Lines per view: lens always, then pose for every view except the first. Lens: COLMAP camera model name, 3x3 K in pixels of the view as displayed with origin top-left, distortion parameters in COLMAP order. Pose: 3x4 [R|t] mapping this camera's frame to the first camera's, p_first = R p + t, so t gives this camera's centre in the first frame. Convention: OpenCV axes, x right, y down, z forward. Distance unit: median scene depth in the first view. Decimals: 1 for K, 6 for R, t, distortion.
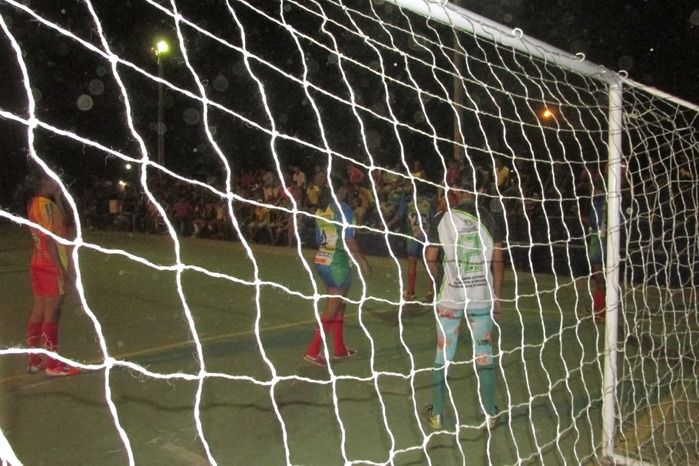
lens RADIAL K [[571.2, 0, 352.2], [0, 571.2, 232.1], [0, 0, 1]] dist [-0.042101, 0.004628]
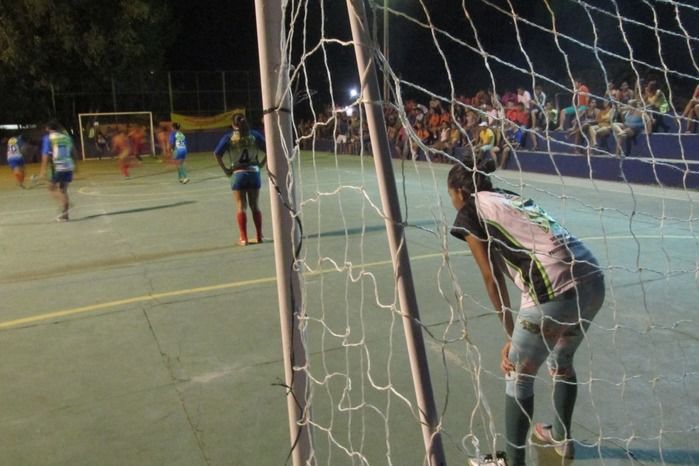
lens RADIAL K [[571.2, 0, 352.2], [0, 571.2, 232.1], [0, 0, 1]] dist [-0.042101, 0.004628]
pose [[0.927921, 0.051861, -0.369152, -0.097899], [-0.002689, 0.991181, 0.132488, -0.012812], [0.372767, -0.121946, 0.919877, -0.443705]]
